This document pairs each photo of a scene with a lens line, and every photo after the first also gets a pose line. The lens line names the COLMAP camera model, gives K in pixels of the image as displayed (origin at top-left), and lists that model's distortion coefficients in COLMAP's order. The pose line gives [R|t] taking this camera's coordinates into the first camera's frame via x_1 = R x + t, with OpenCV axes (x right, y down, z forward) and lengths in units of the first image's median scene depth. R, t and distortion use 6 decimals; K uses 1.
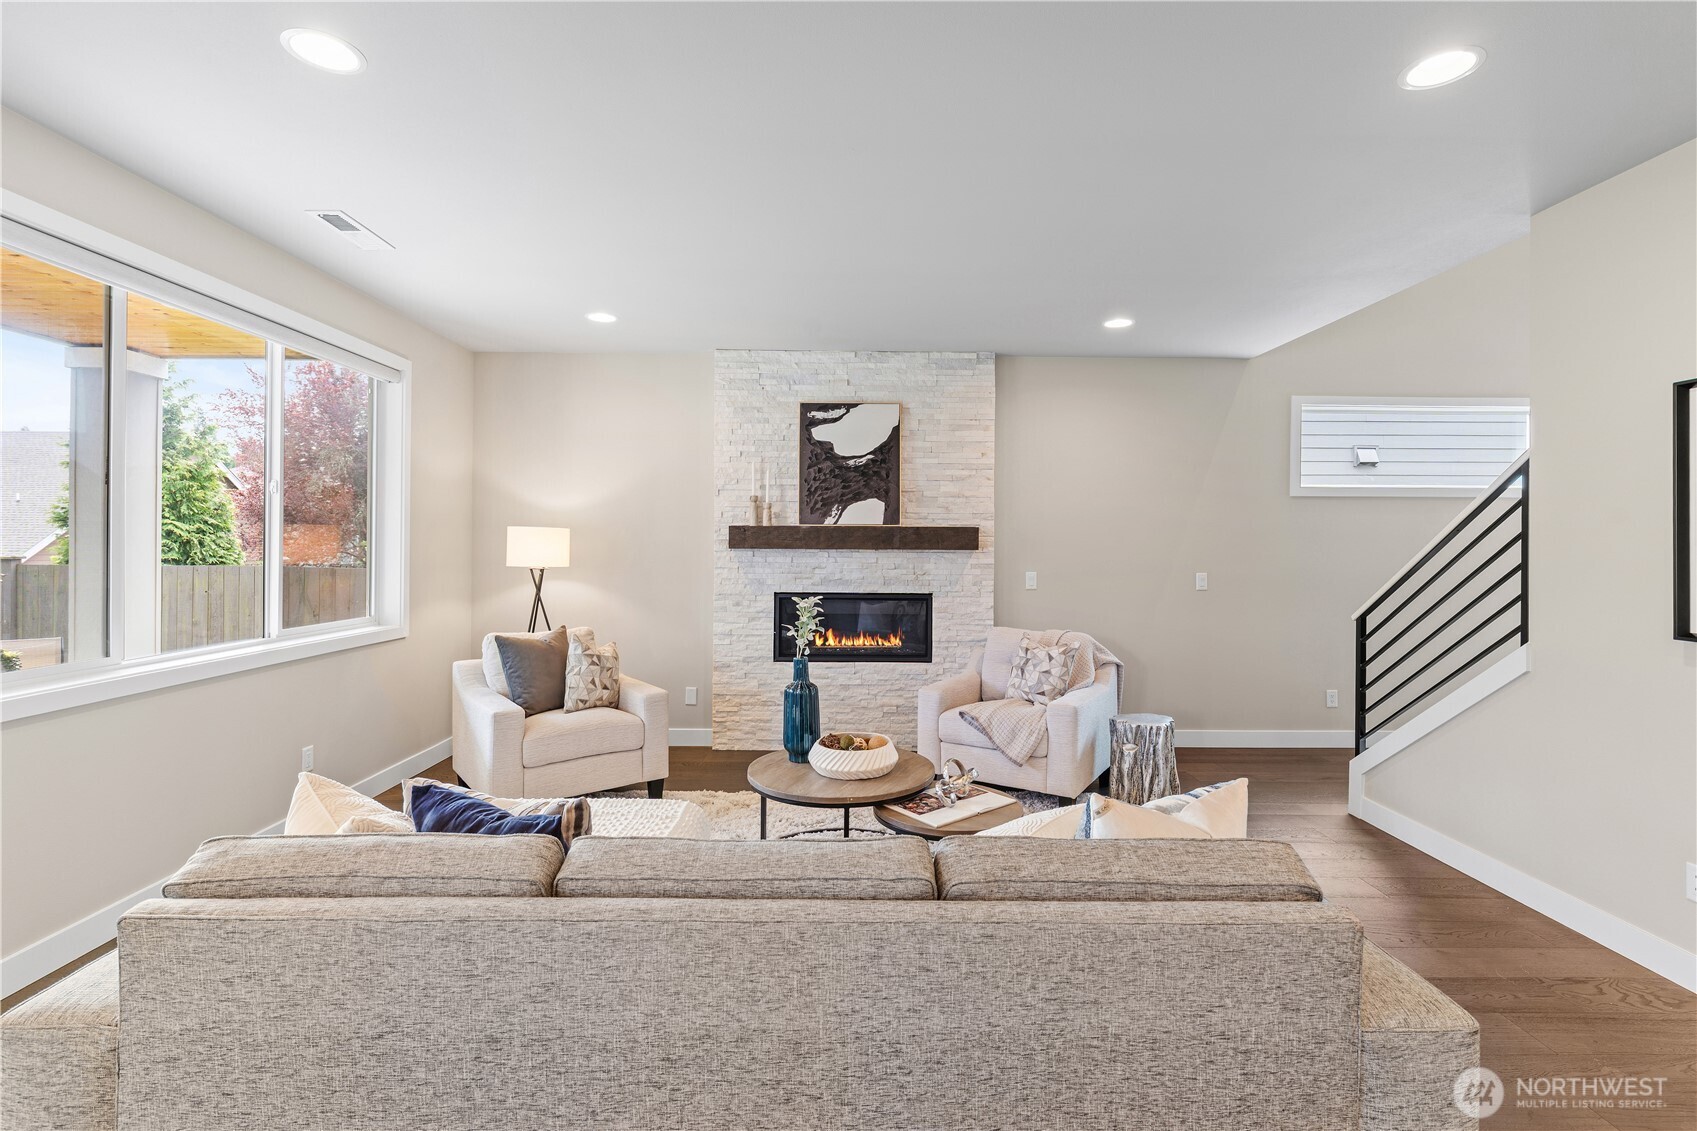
lens RADIAL K [[764.6, 0, 856.6], [0, 764.6, 542.5], [0, 0, 1]] dist [-0.016611, 0.004079]
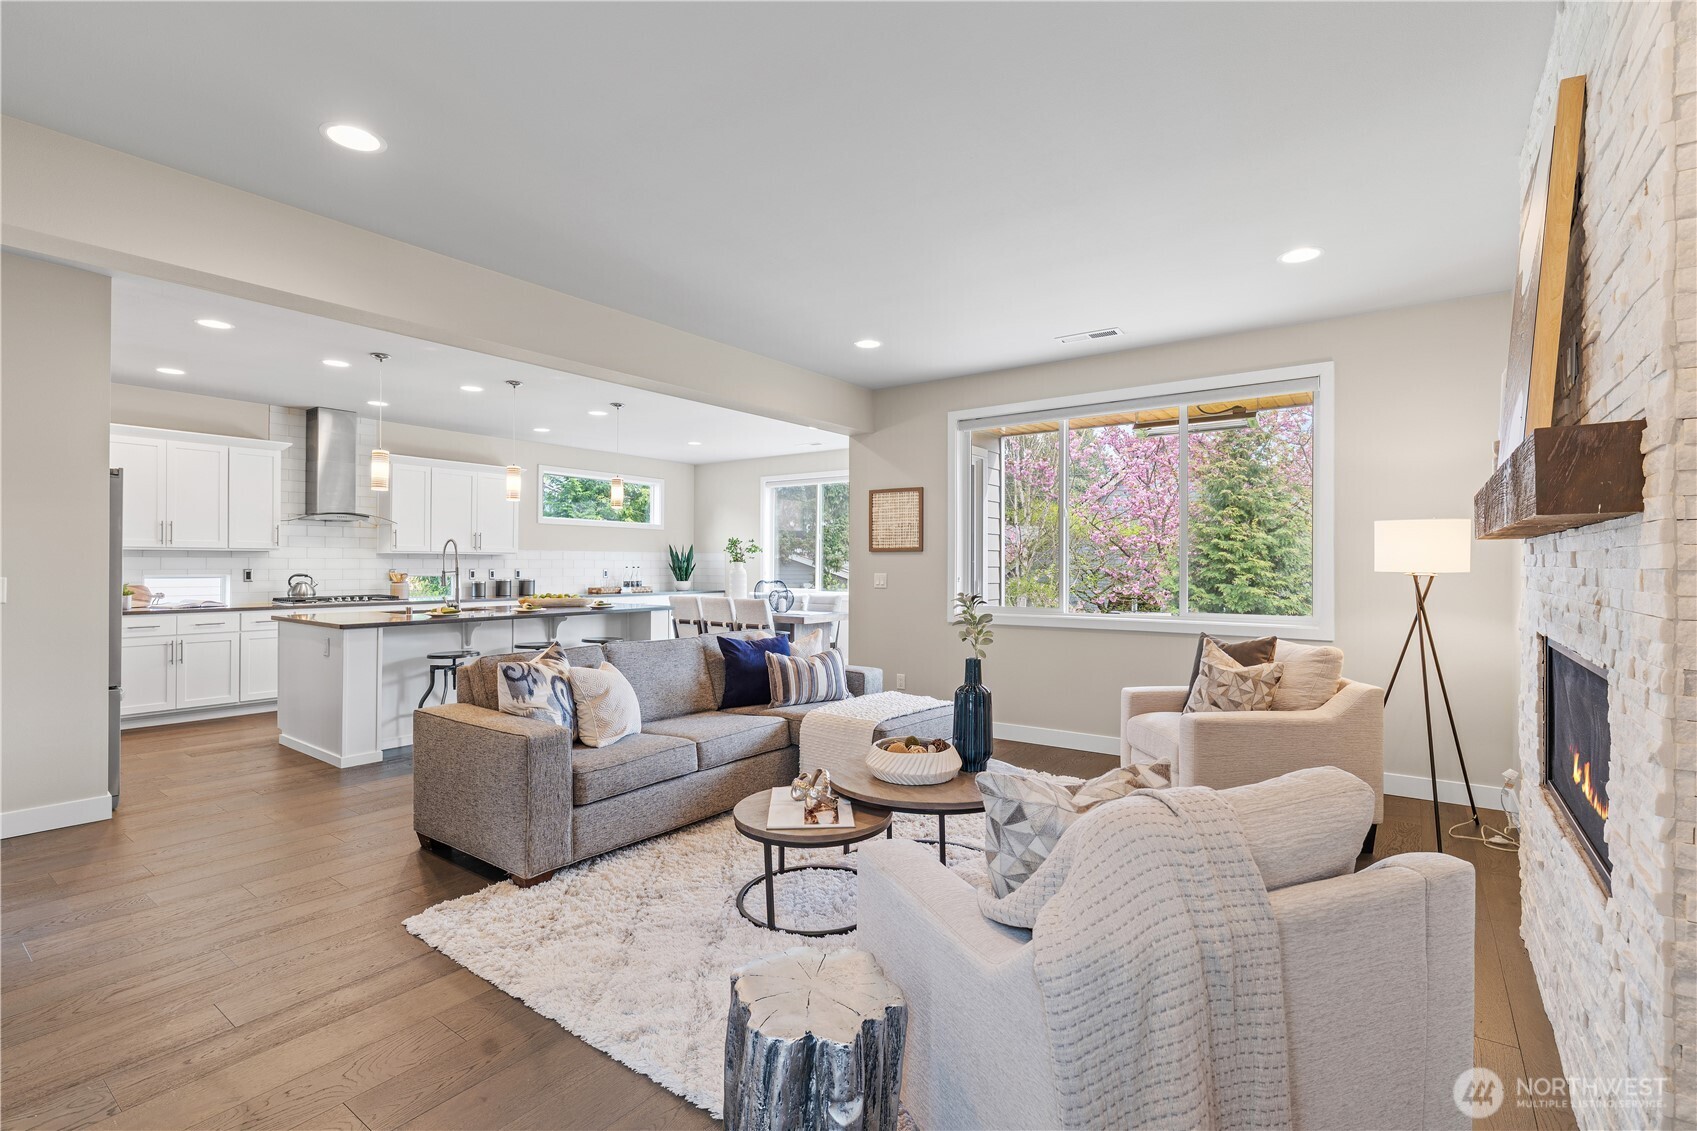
lens RADIAL K [[764.6, 0, 850.5], [0, 764.6, 570.8], [0, 0, 1]] dist [-0.016611, 0.004079]
pose [[-0.610393, -0.001873, -0.792097, 0.499755], [-0.003375, 0.999994, 0.000236, 0.030345], [0.792092, 0.002817, -0.610396, 0.964338]]
